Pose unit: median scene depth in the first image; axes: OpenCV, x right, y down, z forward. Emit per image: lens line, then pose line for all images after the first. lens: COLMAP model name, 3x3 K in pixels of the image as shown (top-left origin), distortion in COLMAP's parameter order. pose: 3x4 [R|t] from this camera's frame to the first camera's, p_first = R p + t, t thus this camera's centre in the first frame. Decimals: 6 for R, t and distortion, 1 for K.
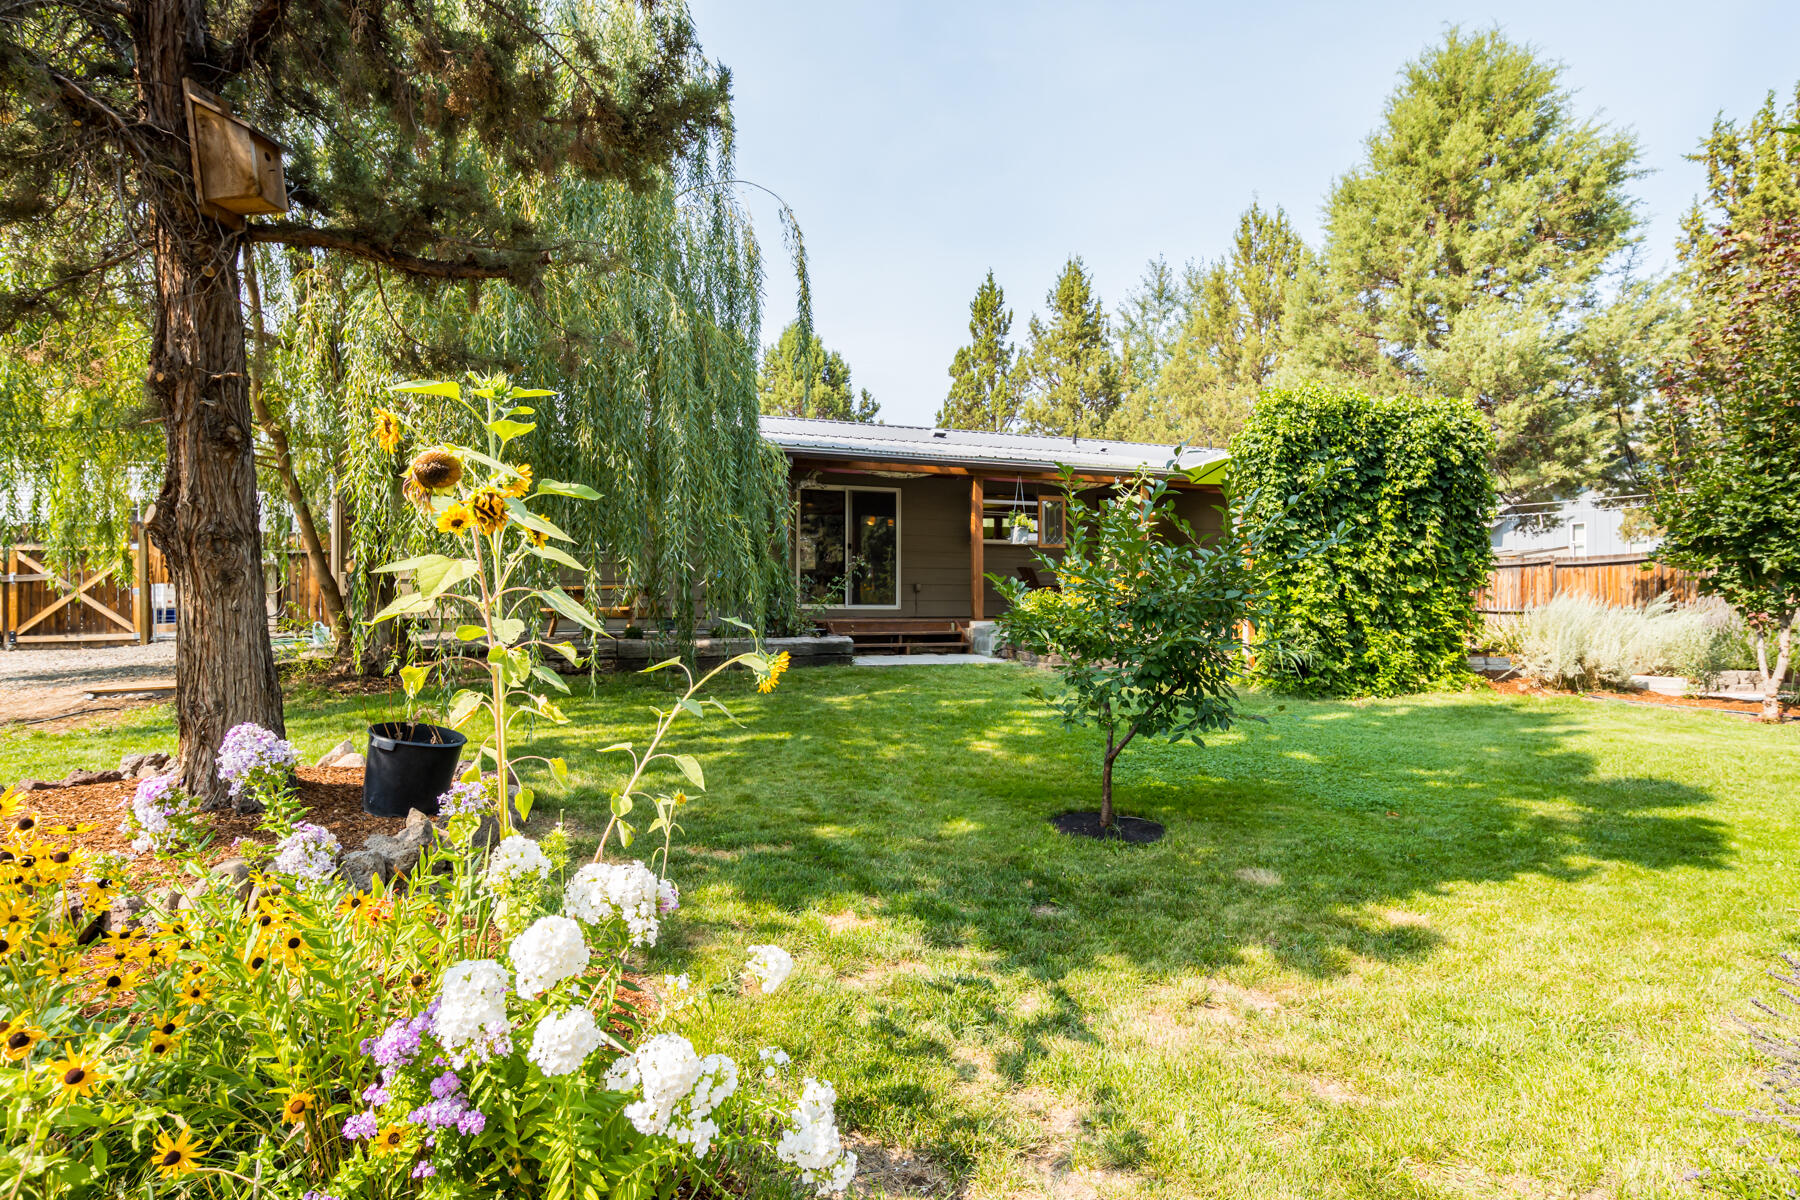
lens RADIAL K [[910.6, 0, 912.8], [0, 910.6, 606.9], [0, 0, 1]] dist [-0.021015, 0.009883]
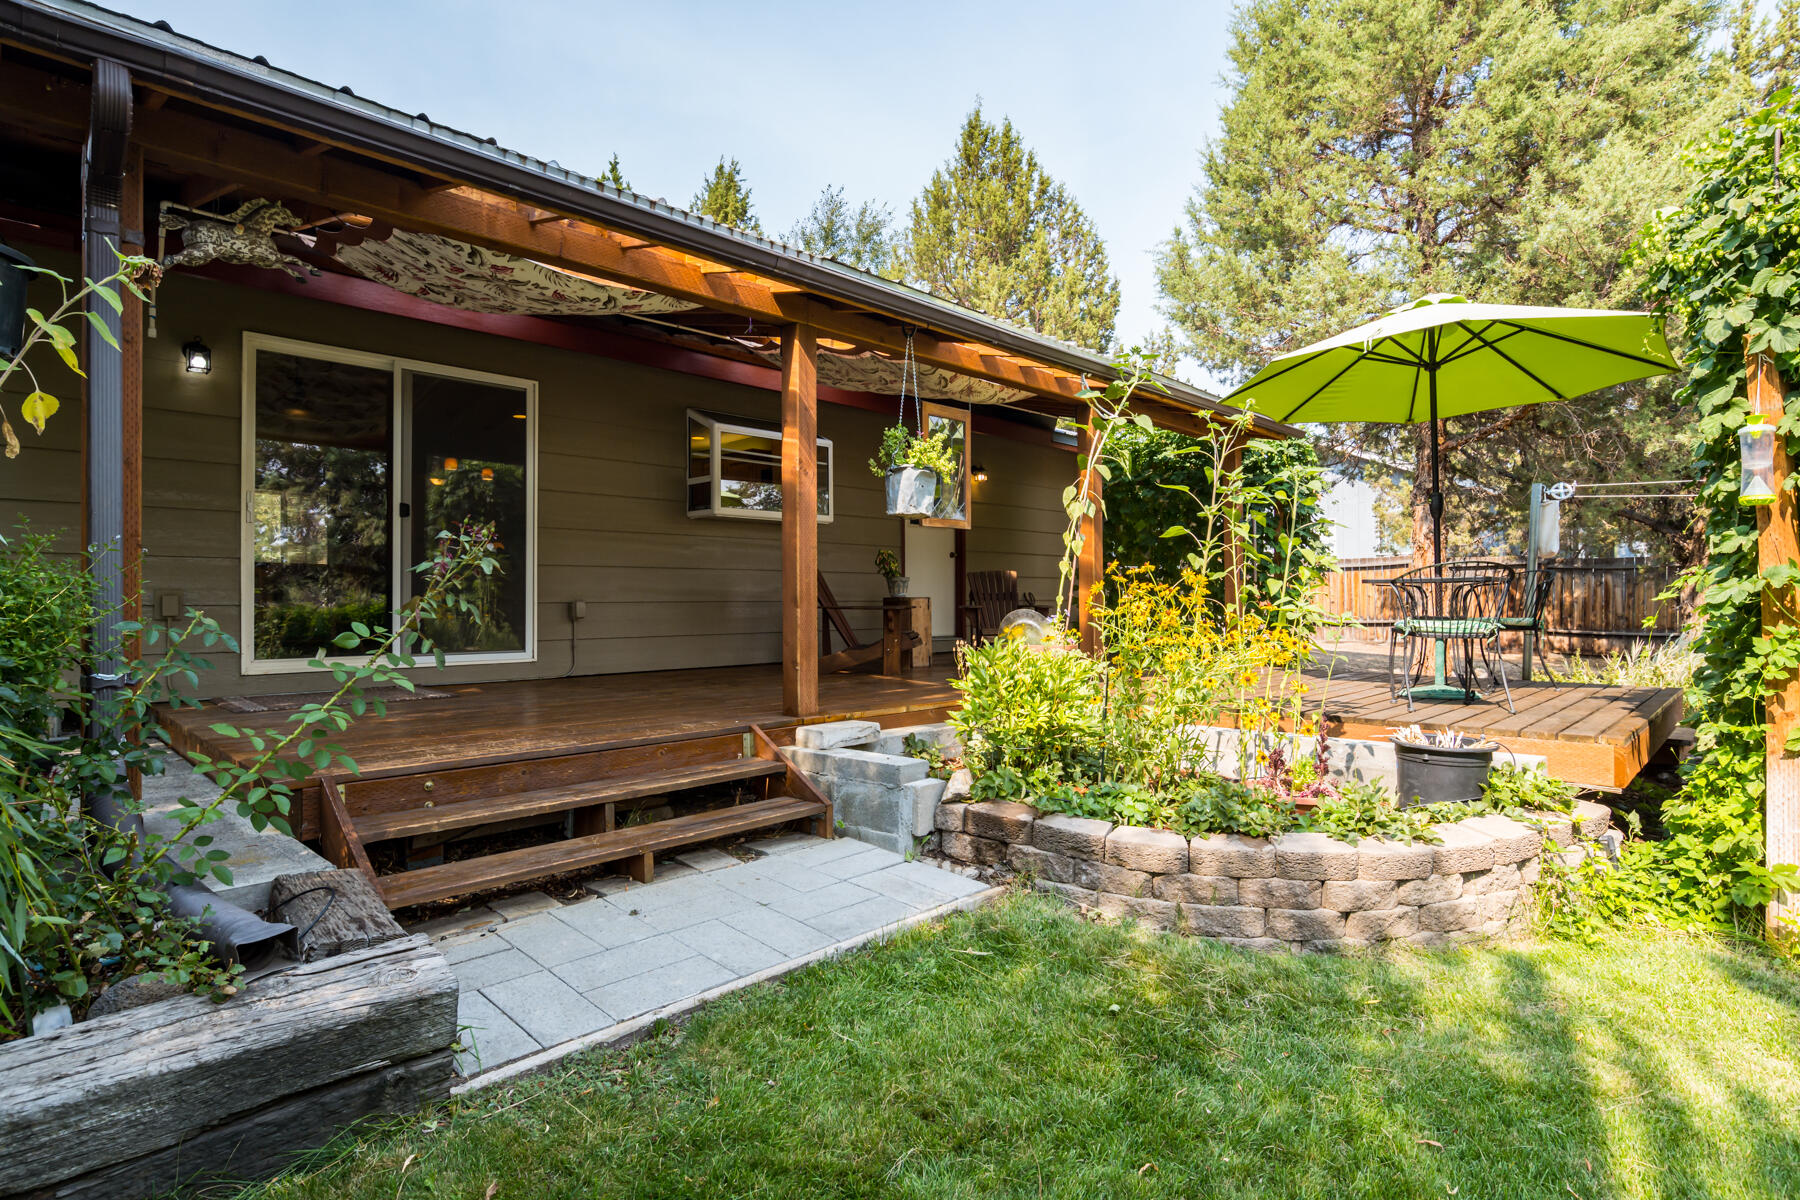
lens RADIAL K [[910.6, 0, 904.6], [0, 910.6, 595.1], [0, 0, 1]] dist [-0.021015, 0.009883]
pose [[0.902793, 0.000845, 0.430075, -0.055187], [-0.000382, 0.999999, -0.001164, -0.037493], [-0.430076, 0.000886, 0.902792, 0.712265]]
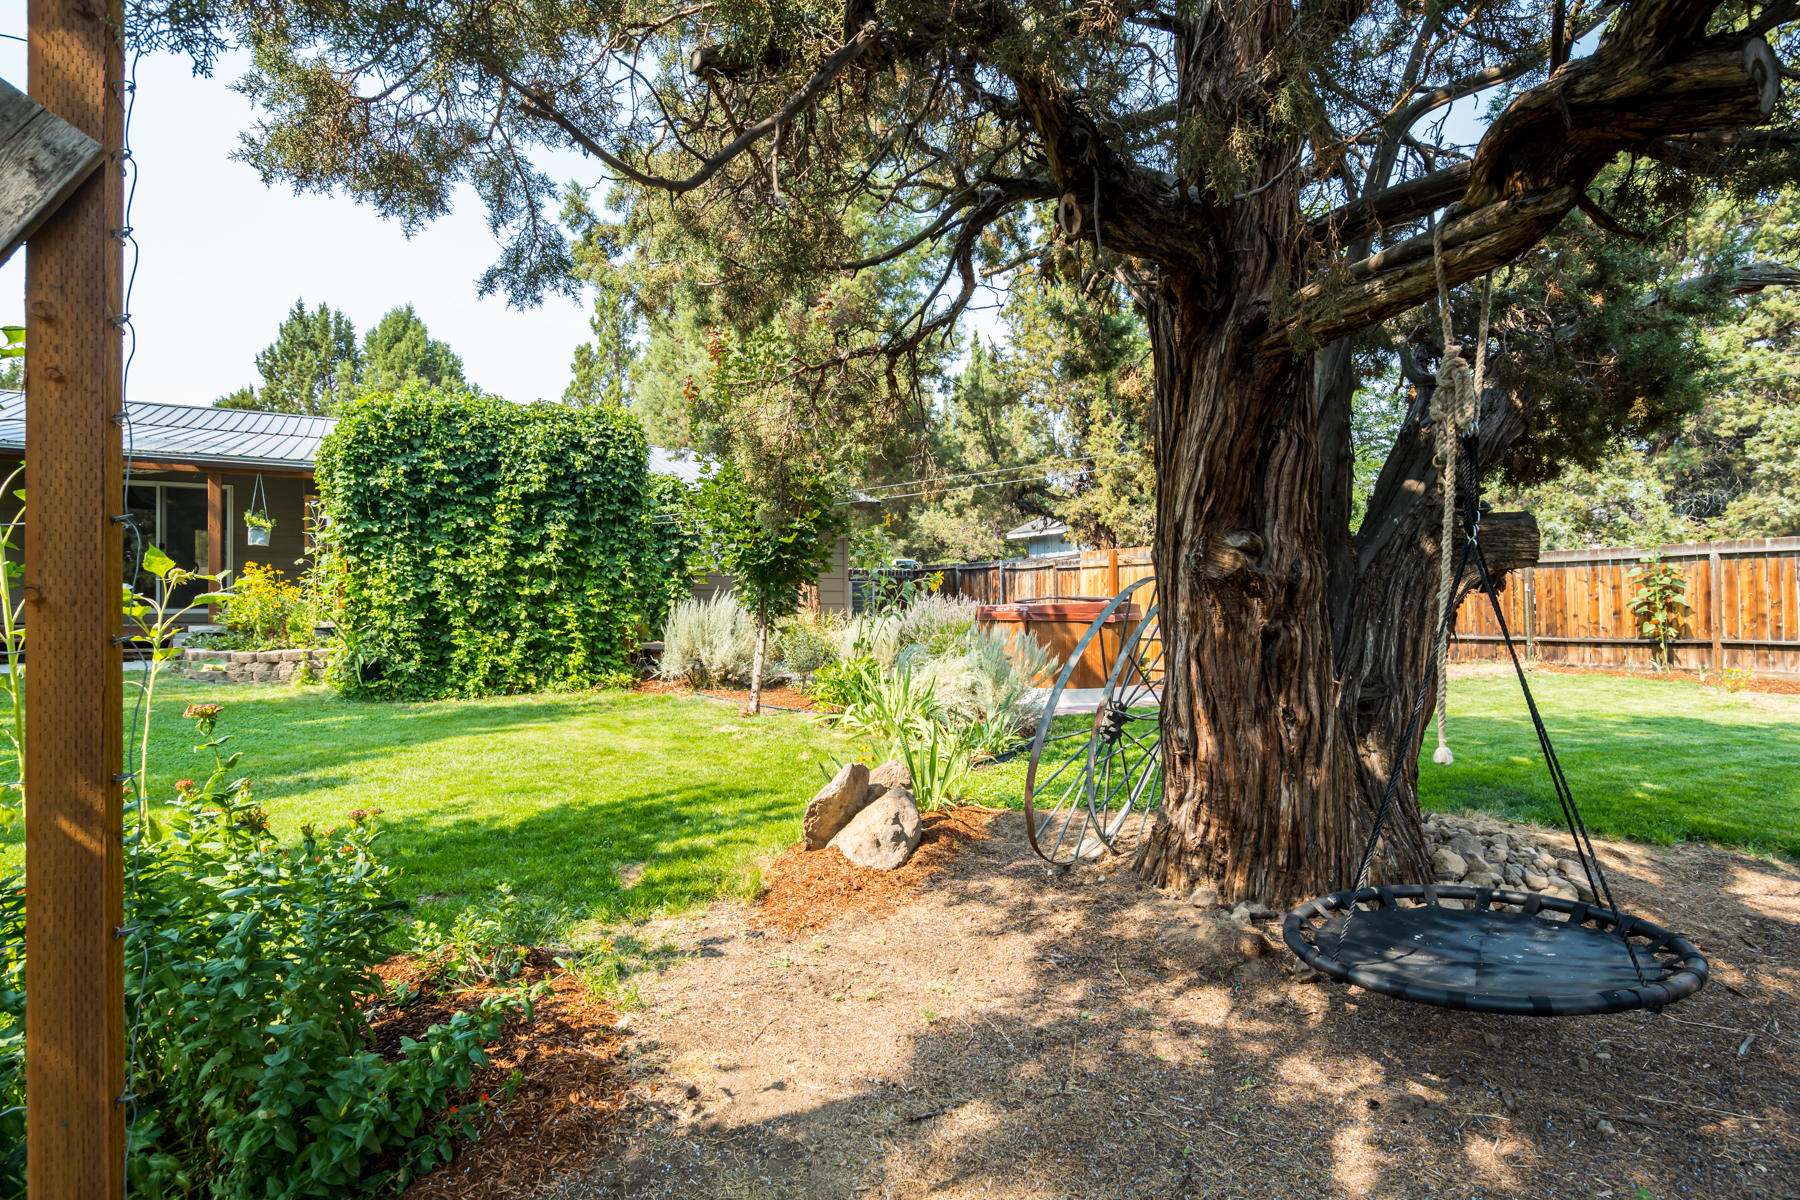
lens RADIAL K [[910.6, 0, 901.3], [0, 910.6, 598.8], [0, 0, 1]] dist [-0.021015, 0.009883]
pose [[0.984100, -0.002632, 0.177595, 0.673165], [0.004365, 0.999947, -0.009368, -0.000137], [-0.177561, 0.009994, 0.984059, -0.067428]]
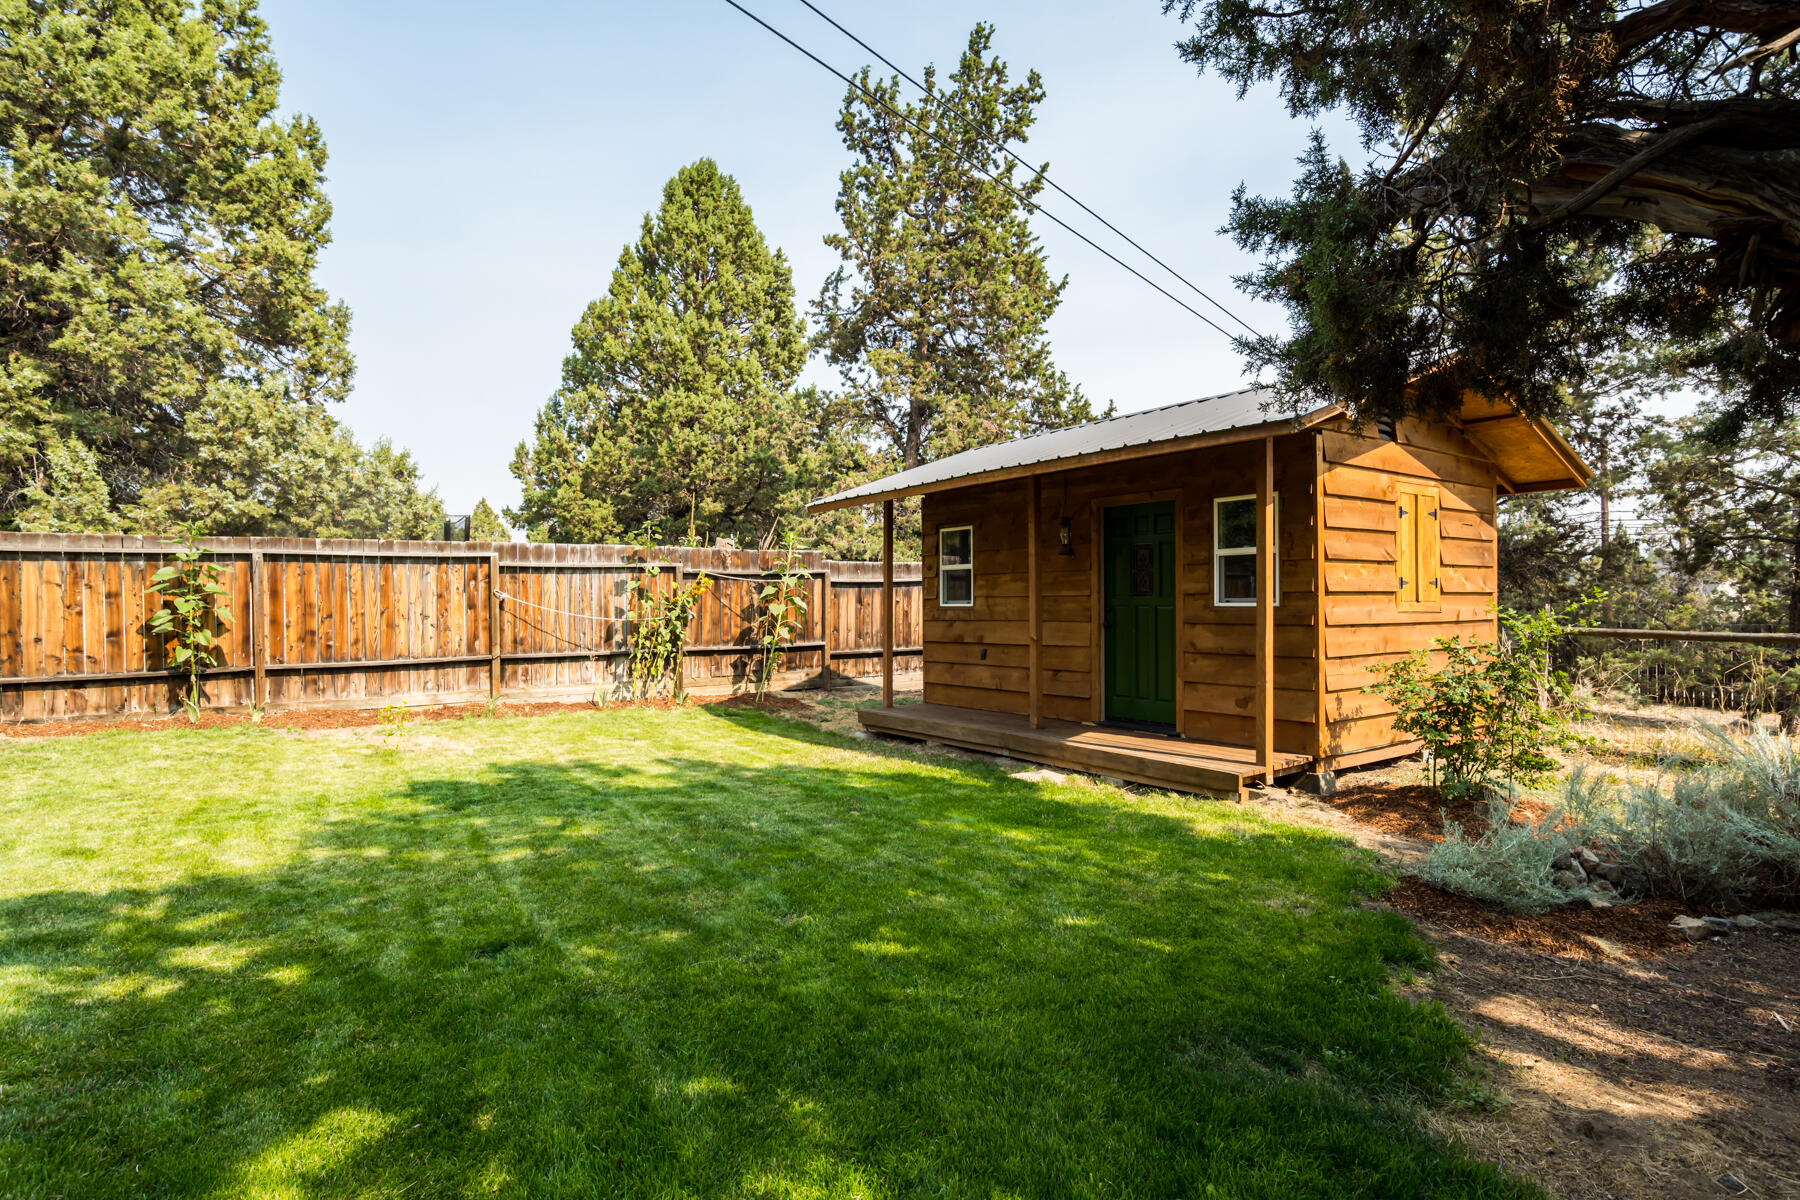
lens RADIAL K [[910.6, 0, 907.7], [0, 910.6, 605.4], [0, 0, 1]] dist [-0.021015, 0.009883]
pose [[-0.271771, -0.003092, 0.962357, 0.867566], [0.007267, 0.999960, 0.005265, -0.012498], [-0.962334, 0.008425, -0.271738, 0.478013]]
